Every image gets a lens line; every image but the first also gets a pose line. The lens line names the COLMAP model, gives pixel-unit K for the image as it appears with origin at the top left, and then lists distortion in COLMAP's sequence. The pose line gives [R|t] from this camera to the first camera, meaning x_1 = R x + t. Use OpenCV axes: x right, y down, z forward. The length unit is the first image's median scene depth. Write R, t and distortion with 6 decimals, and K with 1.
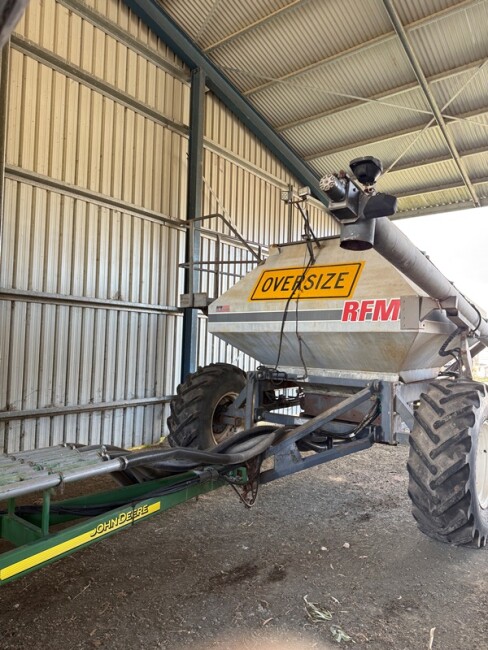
lens RADIAL K [[450.0, 0, 240.2], [0, 450.0, 322.9], [0, 0, 1]] dist [0.066835, -0.099616]
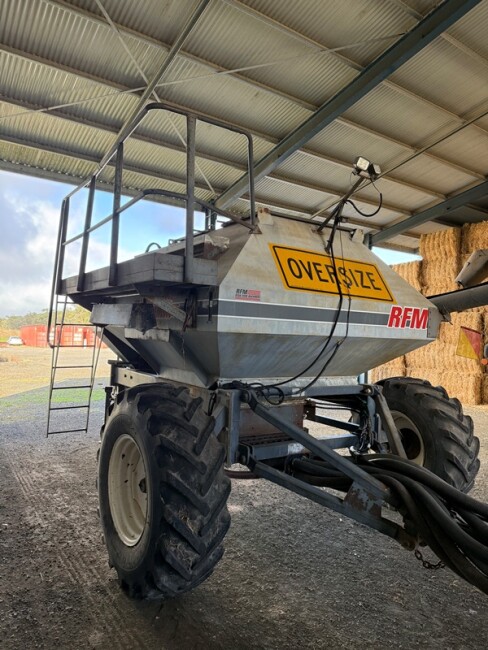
lens RADIAL K [[450.0, 0, 240.2], [0, 450.0, 322.9], [0, 0, 1]] dist [0.066835, -0.099616]
pose [[0.297491, 0.015606, 0.954597, -0.710666], [-0.070327, 0.997508, 0.005609, 0.004403], [-0.952131, -0.068803, 0.297847, 0.949094]]
